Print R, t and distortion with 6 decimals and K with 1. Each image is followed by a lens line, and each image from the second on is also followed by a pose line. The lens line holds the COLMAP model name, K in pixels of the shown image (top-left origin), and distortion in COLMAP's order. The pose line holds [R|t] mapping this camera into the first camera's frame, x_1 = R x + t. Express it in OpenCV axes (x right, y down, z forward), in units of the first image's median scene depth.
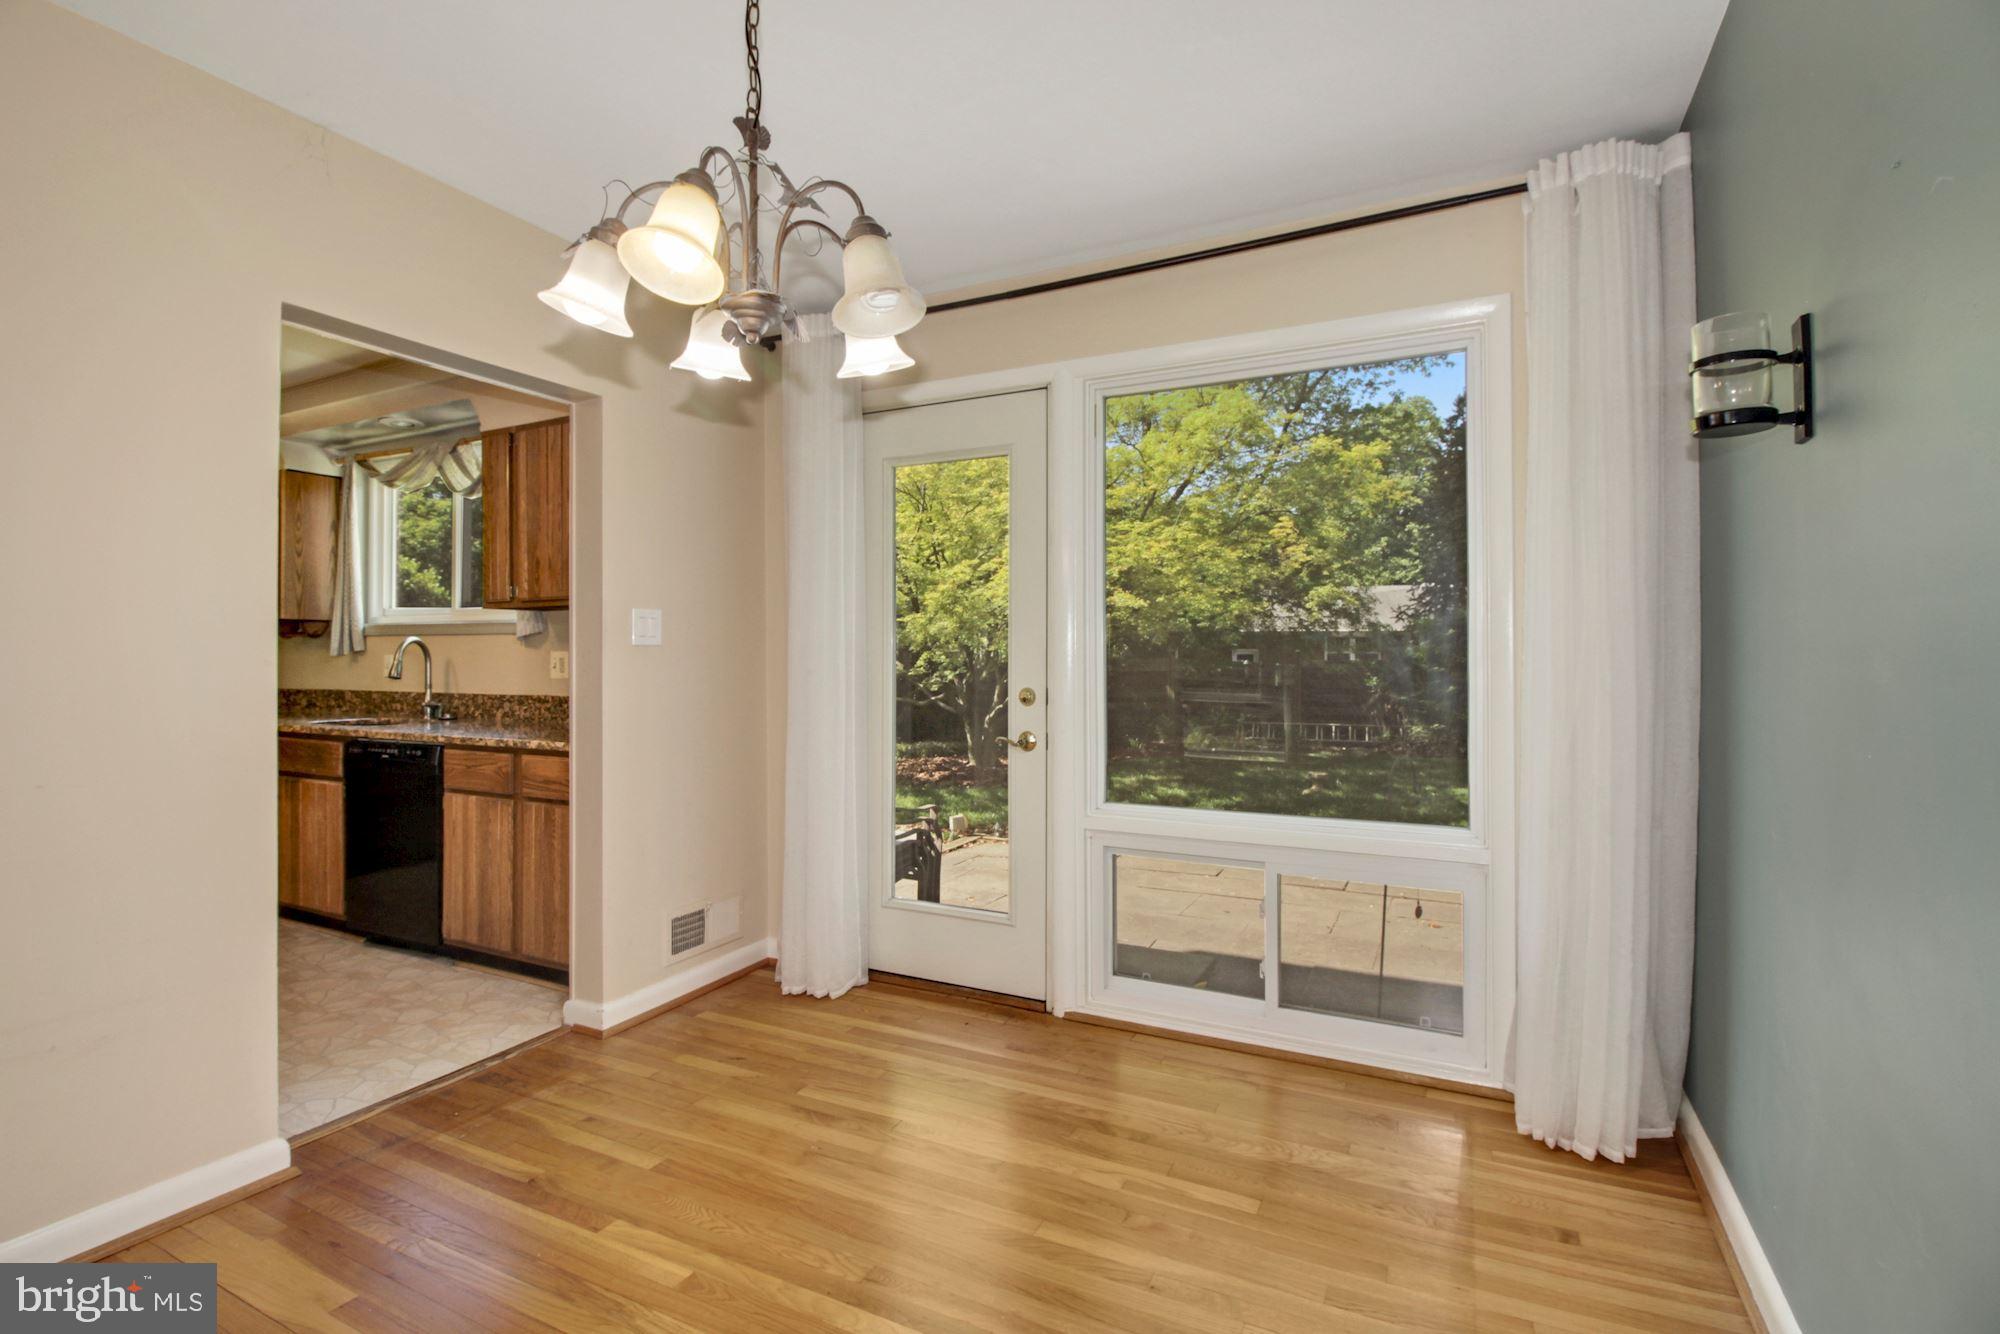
lens RADIAL K [[923.4, 0, 1003.6], [0, 923.4, 659.6], [0, 0, 1]] dist [-0.001594, -0.002084]
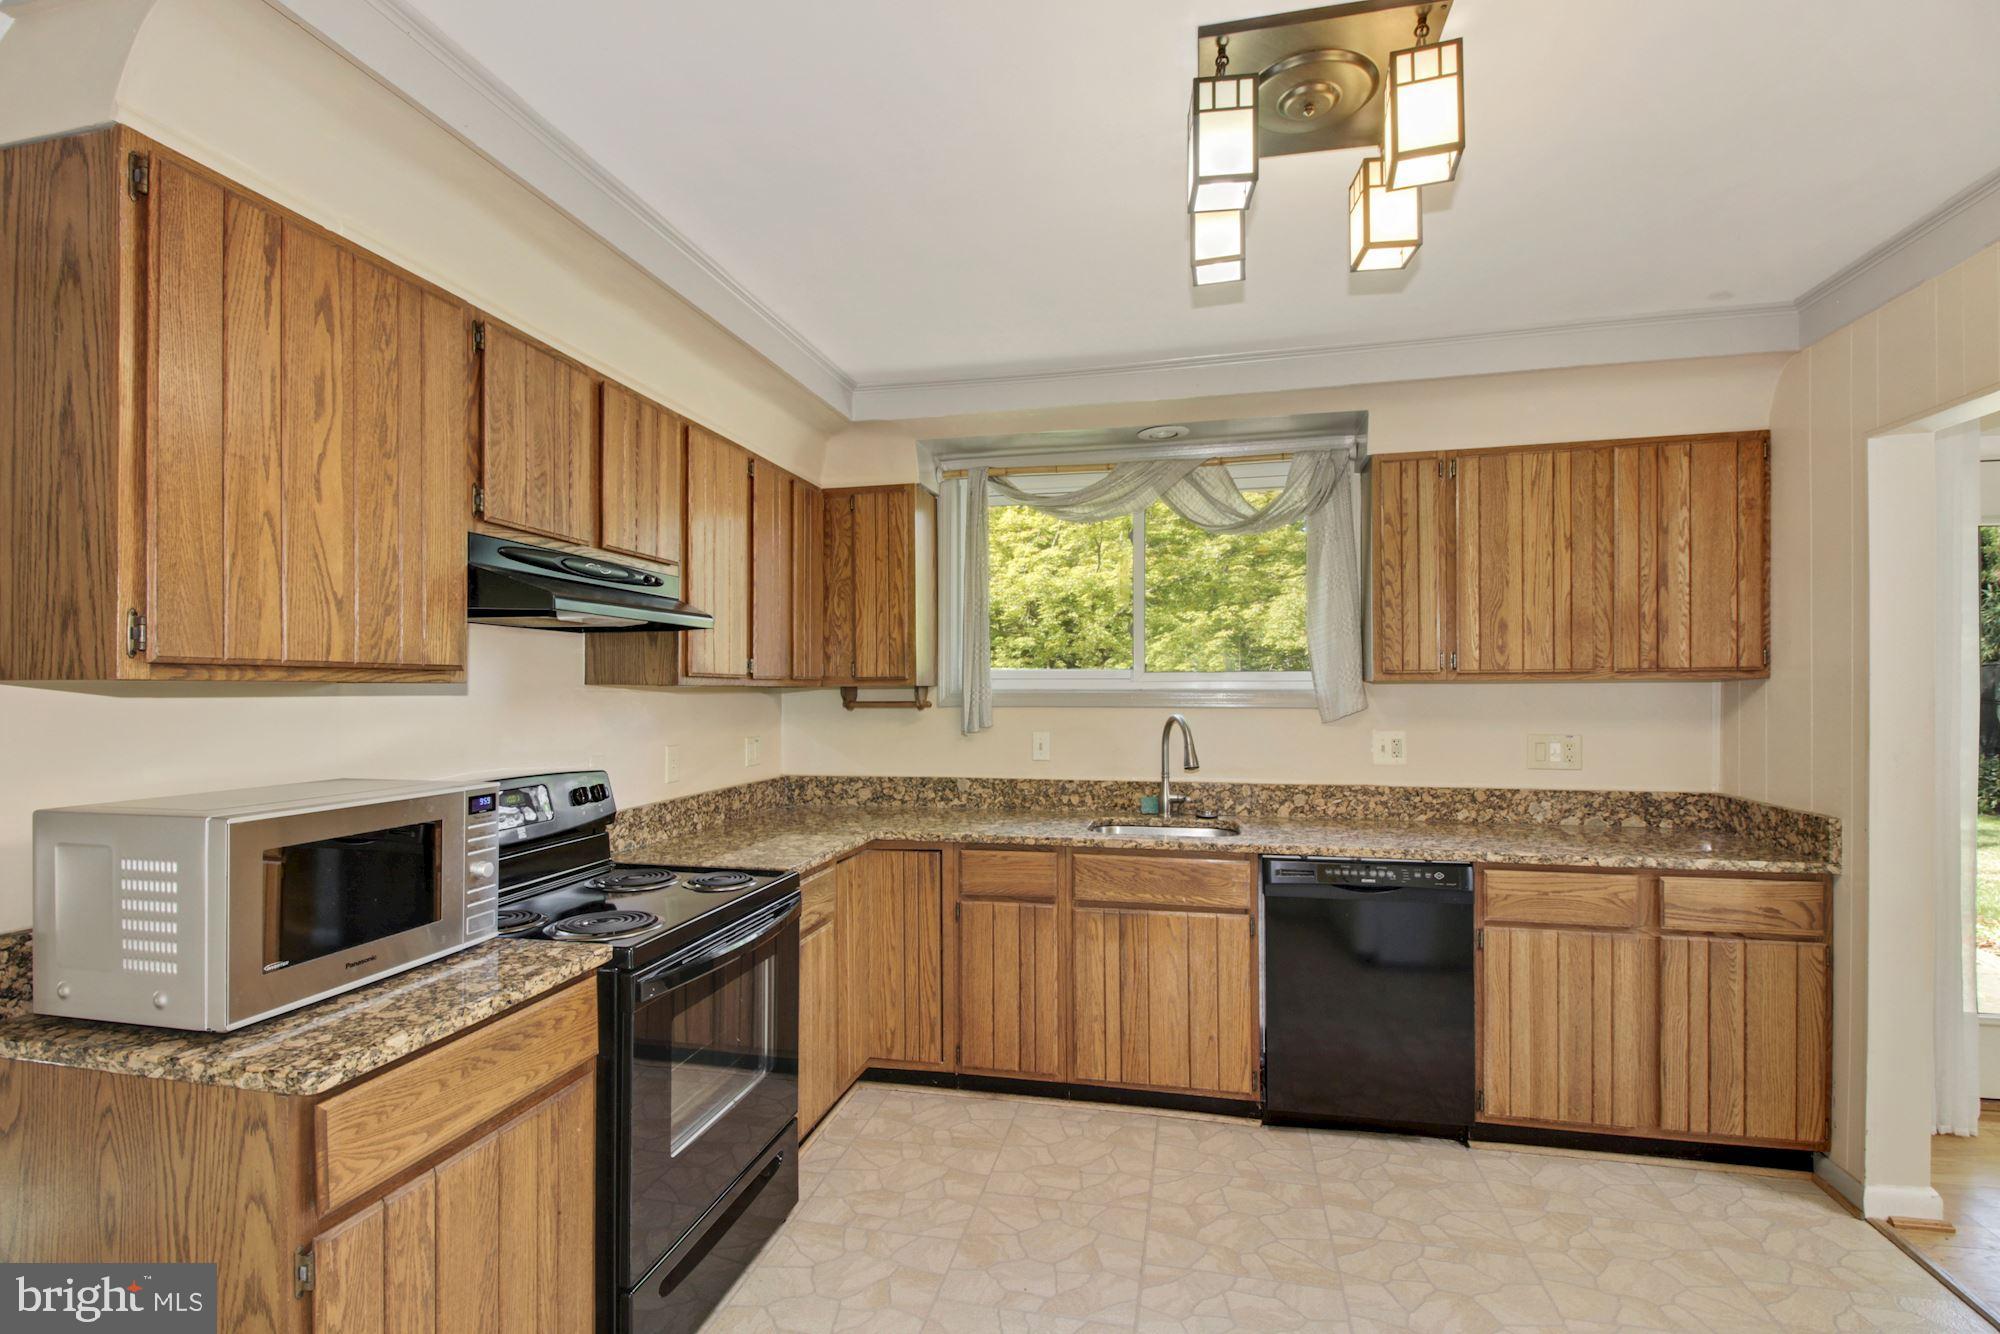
lens RADIAL K [[923.4, 0, 997.2], [0, 923.4, 685.2], [0, 0, 1]] dist [-0.001594, -0.002084]
pose [[0.970399, -0.001937, 0.241498, -1.029188], [0.002769, 0.999991, -0.003104, -0.048259], [-0.241490, 0.003680, 0.970396, 0.303787]]
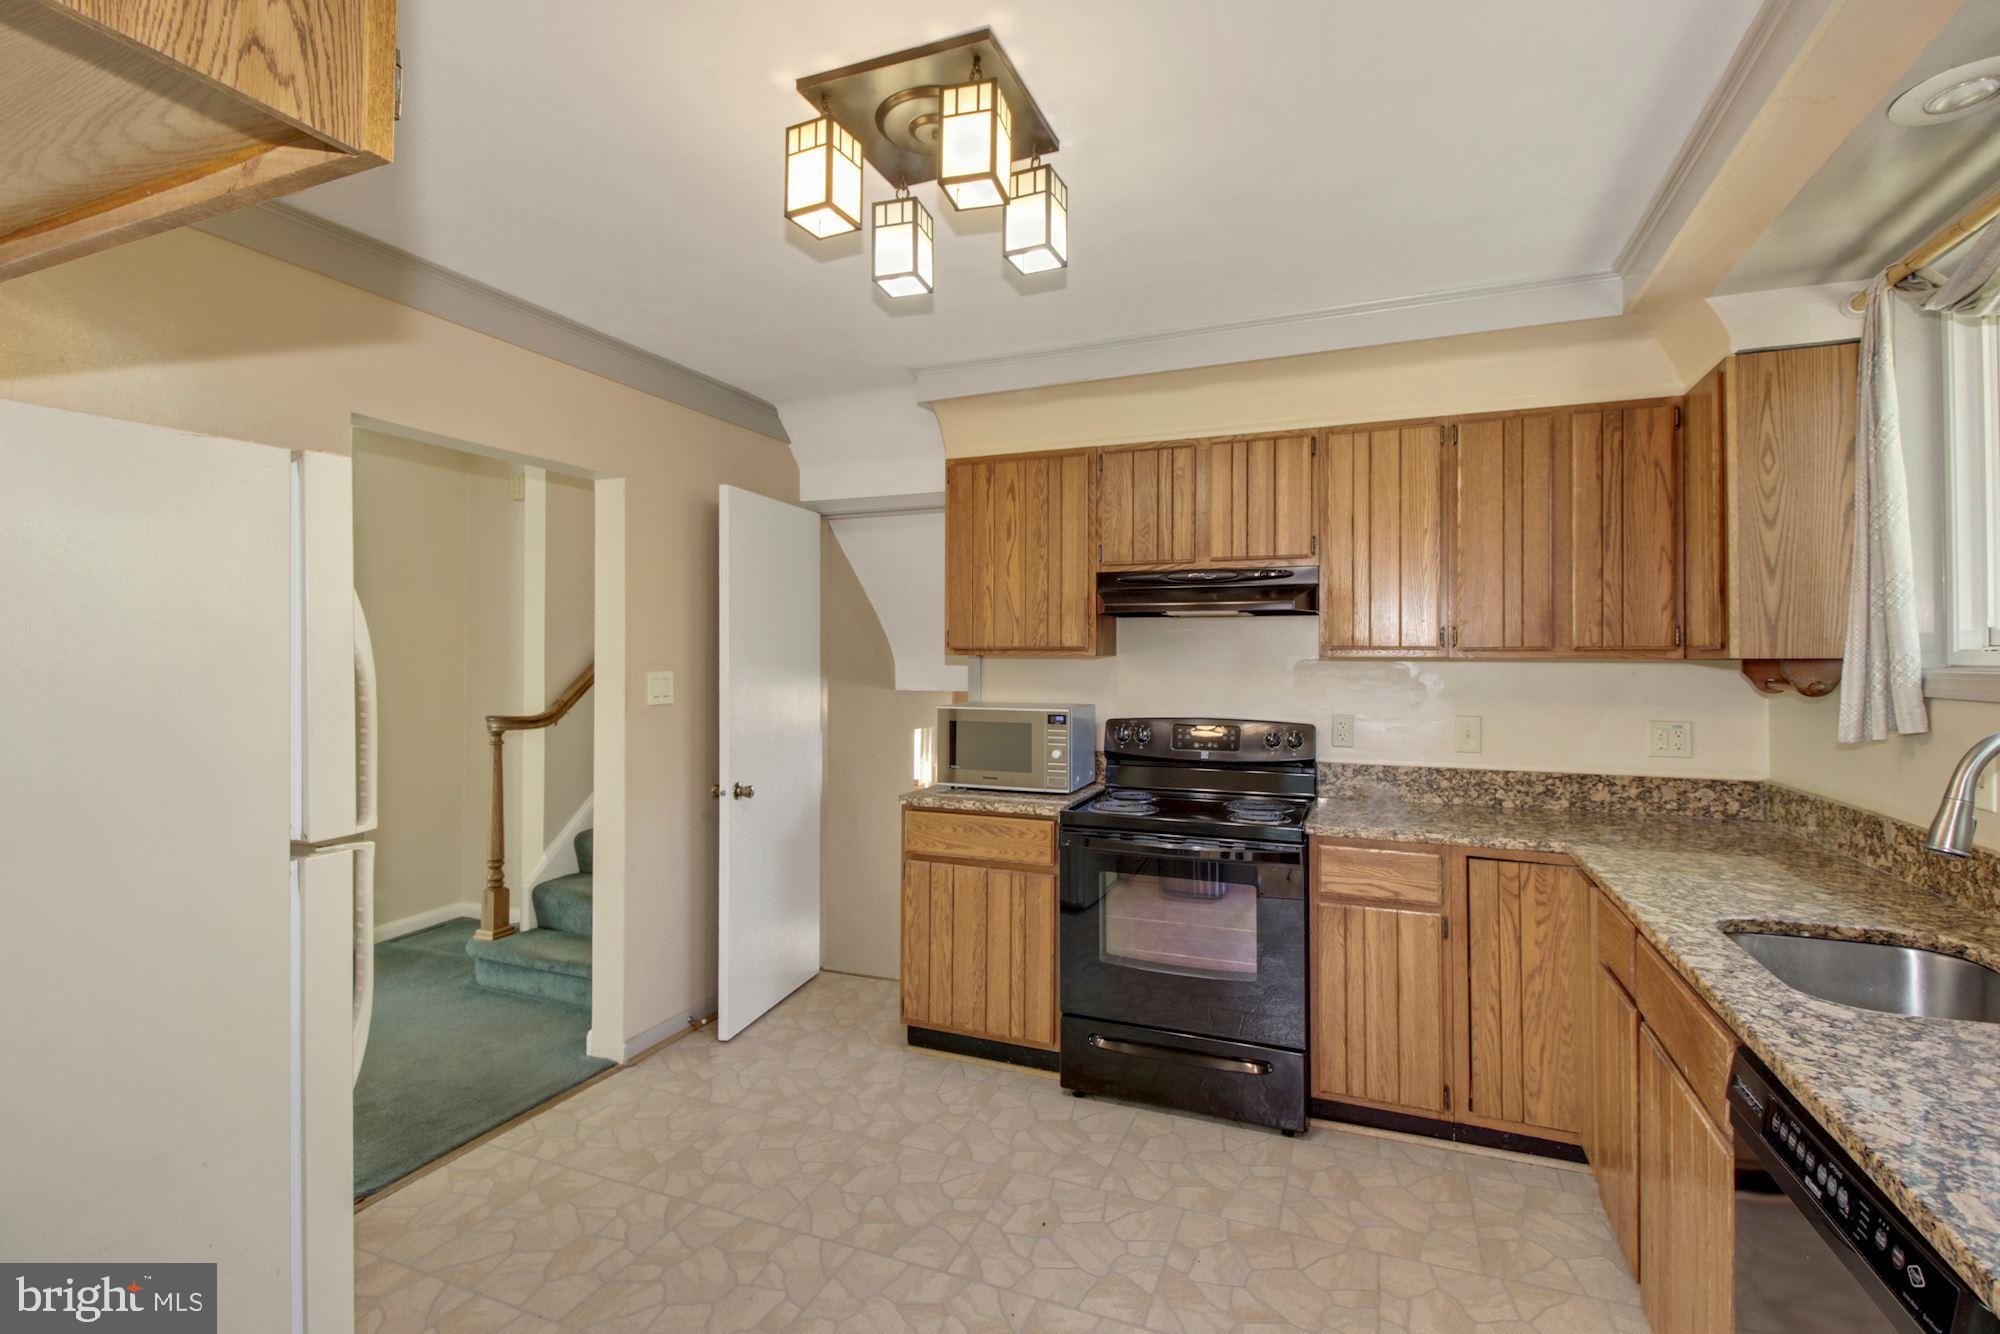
lens RADIAL K [[923.4, 0, 1001.7], [0, 923.4, 637.8], [0, 0, 1]] dist [-0.001594, -0.002084]
pose [[0.076546, -0.019983, -0.996866, -0.368316], [-0.002637, 0.999792, -0.020245, -0.050809], [0.997063, 0.004179, 0.076477, 0.654570]]
